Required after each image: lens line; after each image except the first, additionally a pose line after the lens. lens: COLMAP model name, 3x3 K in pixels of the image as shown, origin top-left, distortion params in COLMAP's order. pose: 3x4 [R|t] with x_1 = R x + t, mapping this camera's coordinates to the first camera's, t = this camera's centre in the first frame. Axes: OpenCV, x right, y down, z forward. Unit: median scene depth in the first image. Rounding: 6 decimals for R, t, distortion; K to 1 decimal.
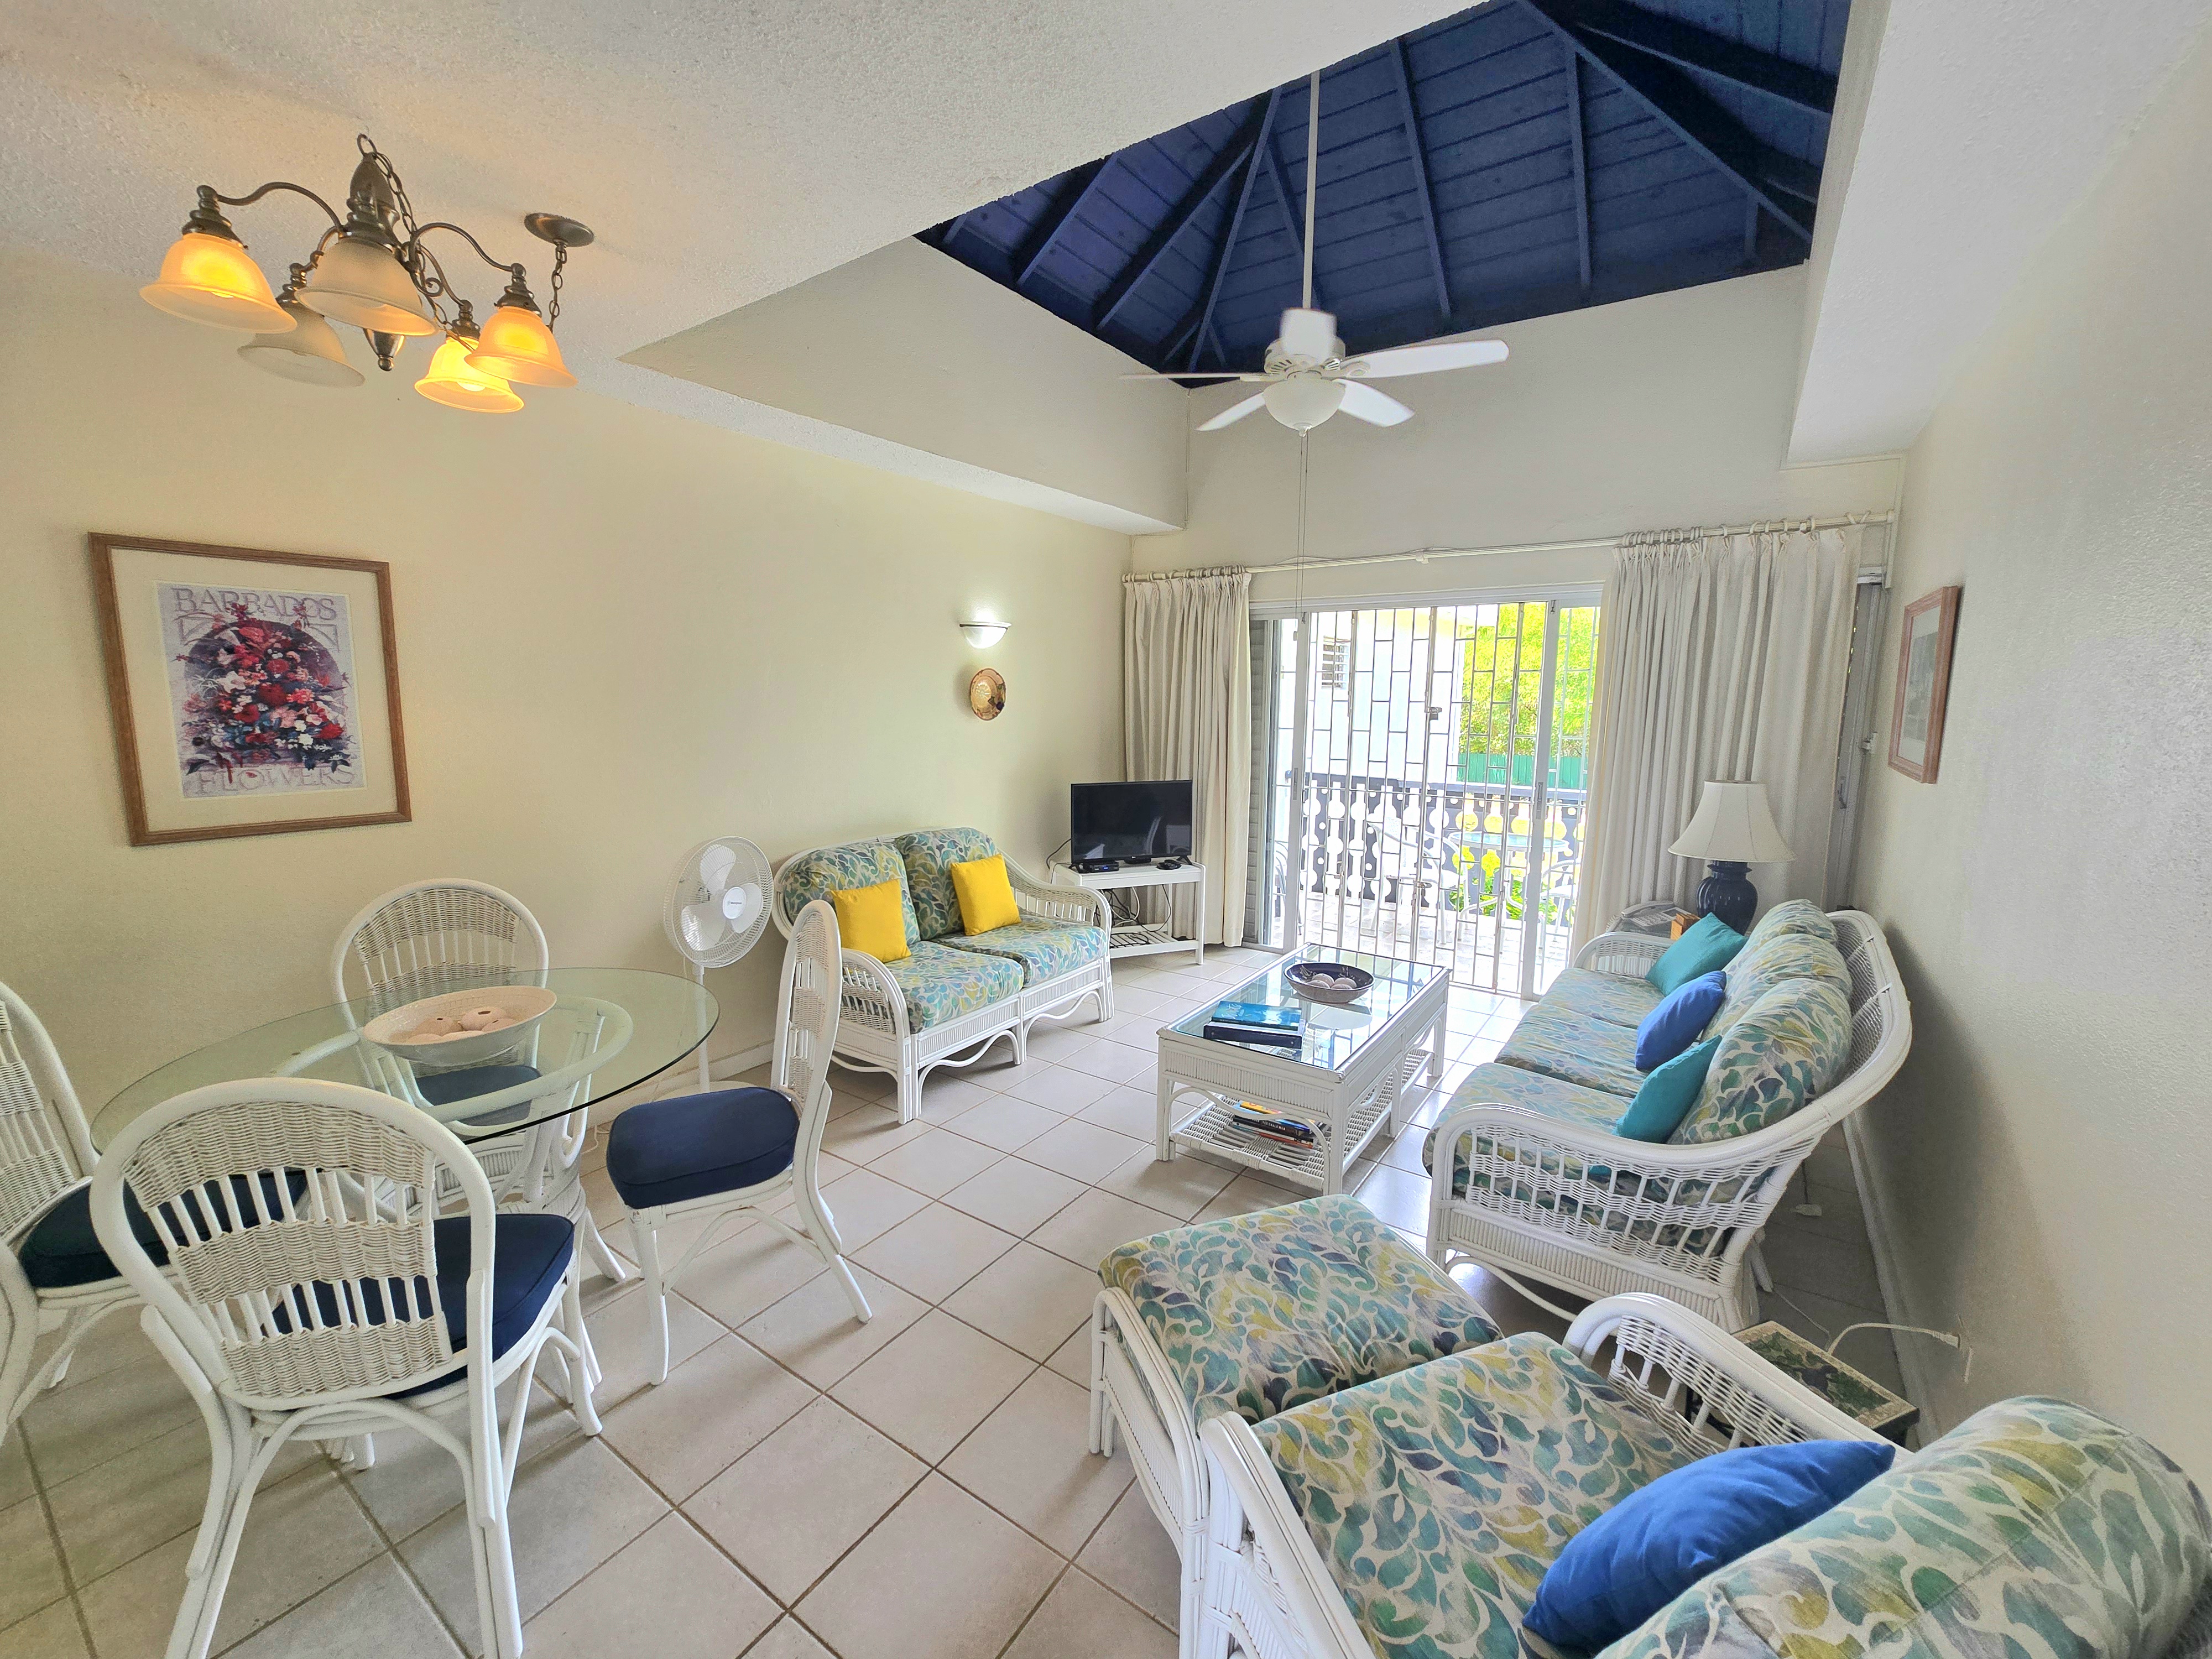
lens RADIAL K [[903.8, 0, 1104.7], [0, 903.8, 820.7], [0, 0, 1]] dist [-0.000584, -0.000014]
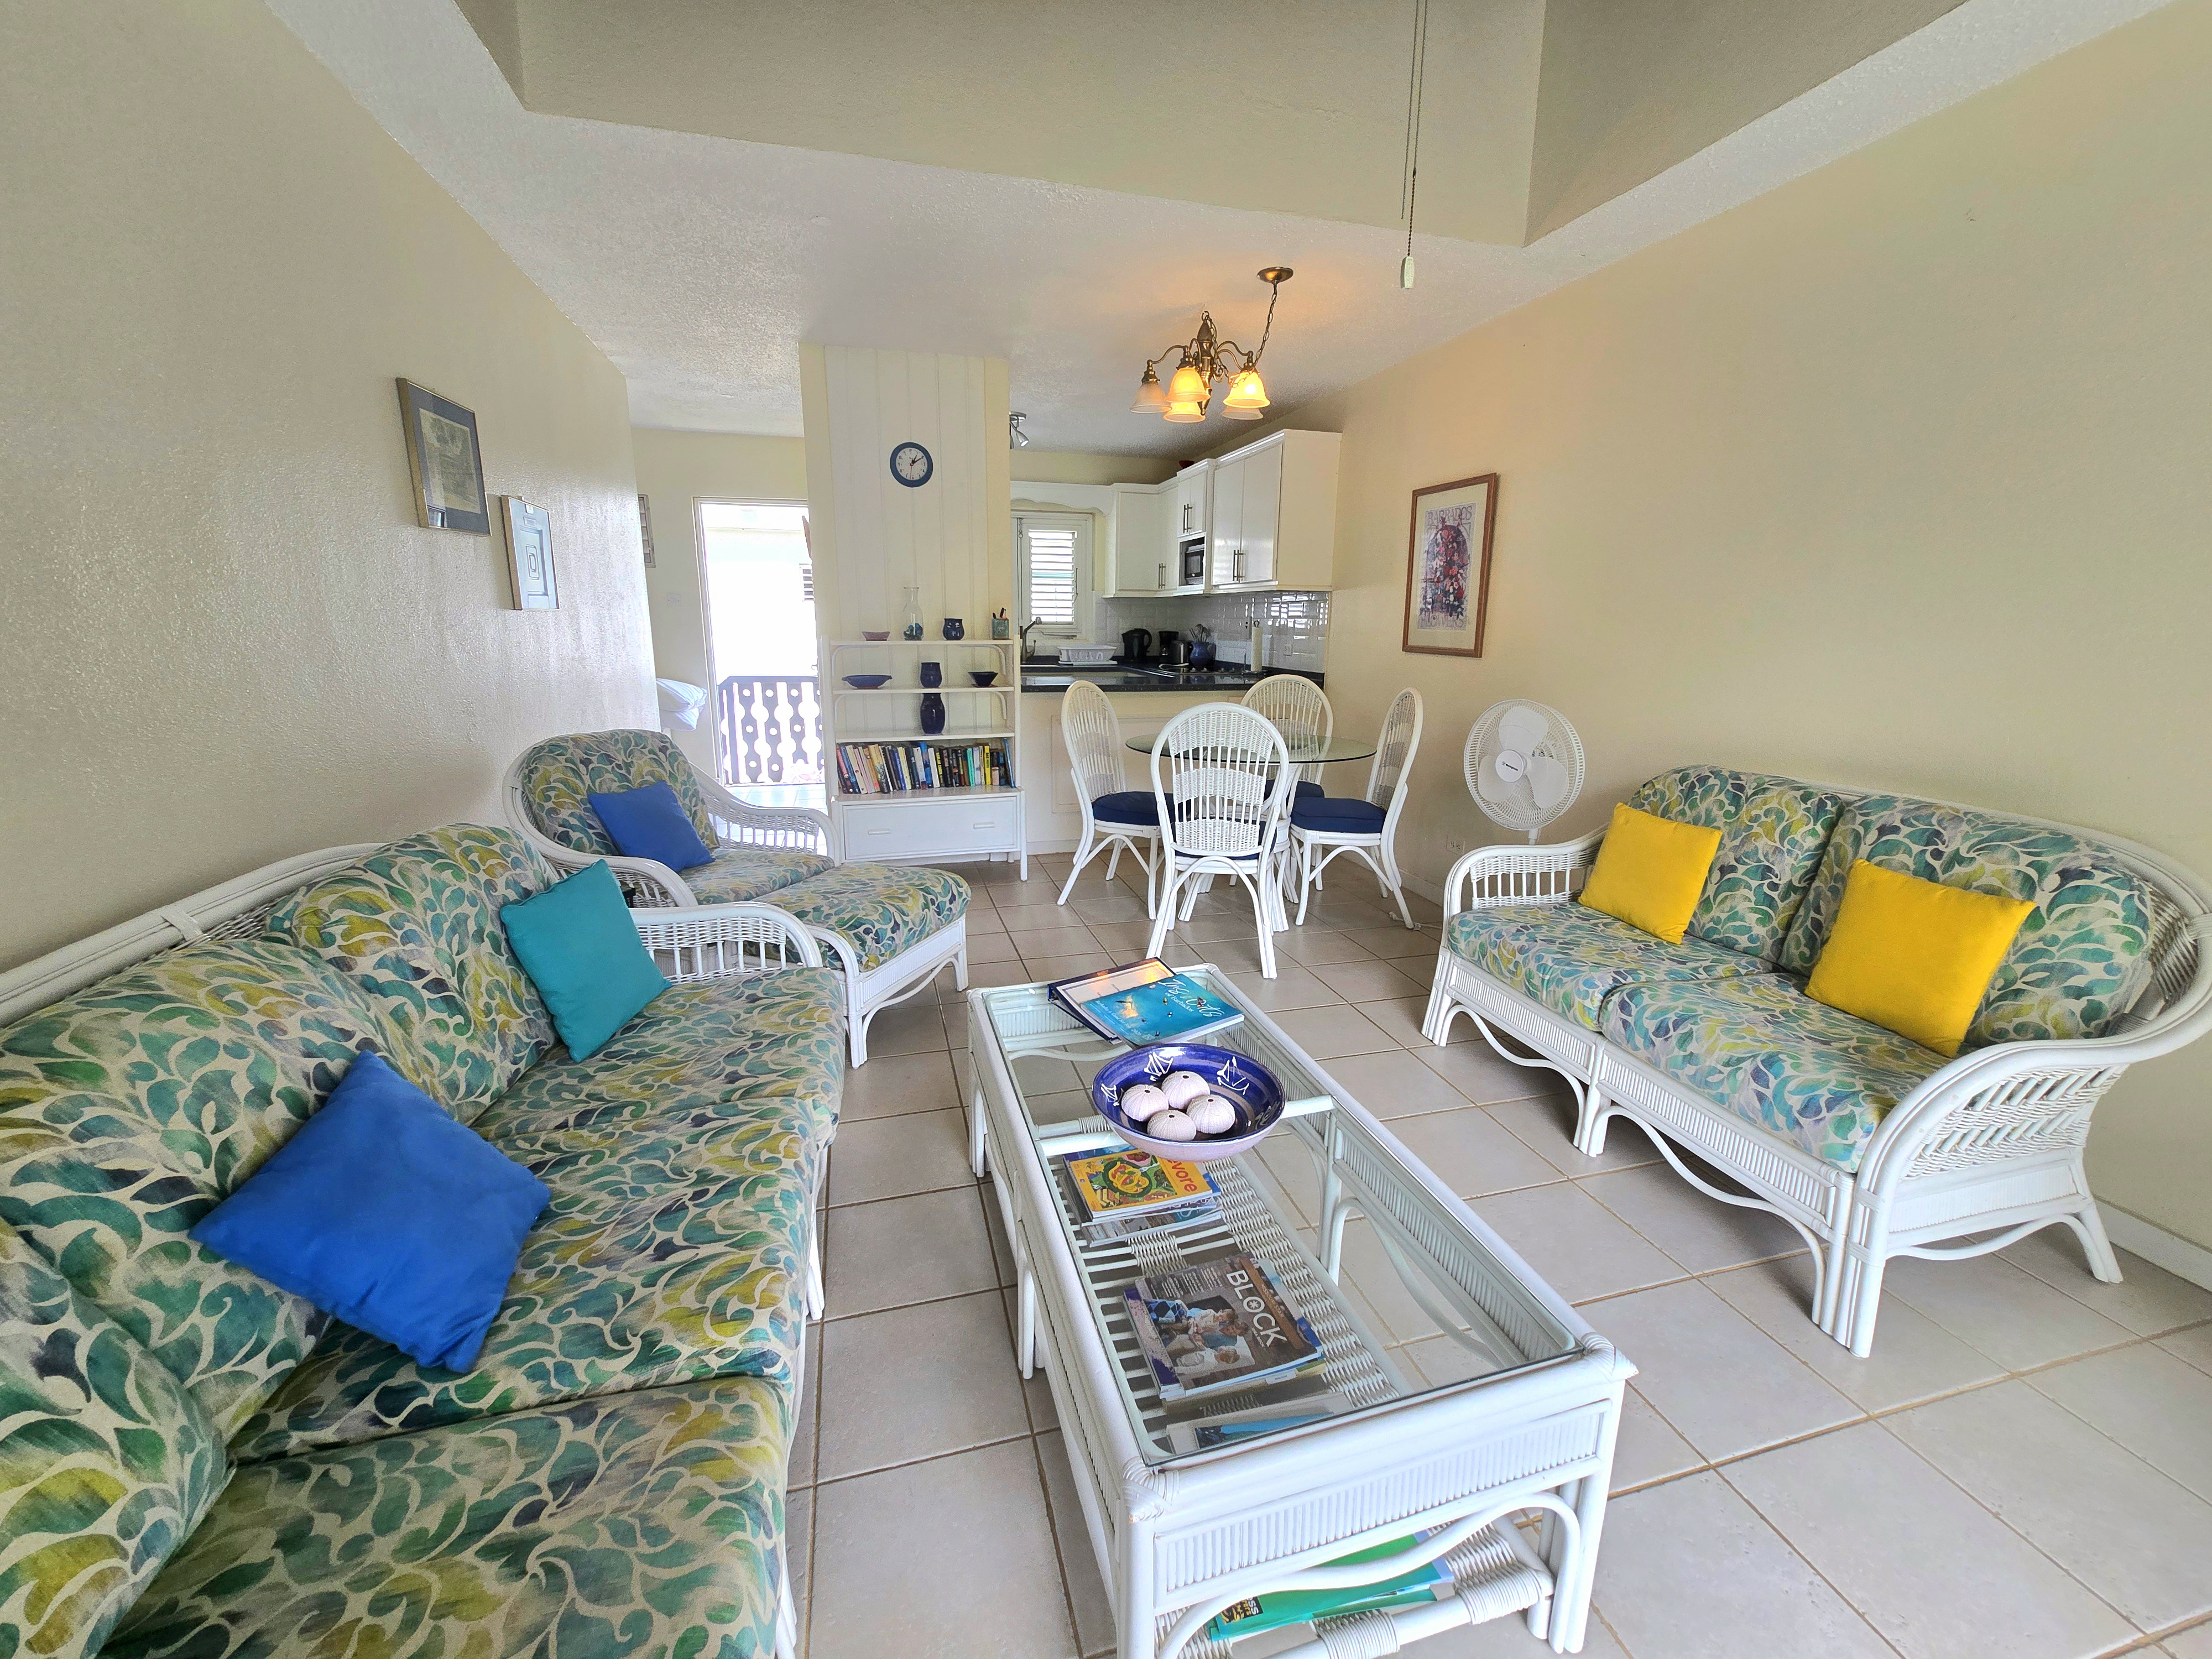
lens RADIAL K [[903.8, 0, 1108.2], [0, 903.8, 819.4], [0, 0, 1]] dist [-0.000584, -0.000014]
pose [[-0.635214, 0.158990, -0.755794, 0.806679], [-0.122228, 0.945556, 0.301636, -0.128241], [0.762603, 0.283983, -0.581197, 1.588759]]
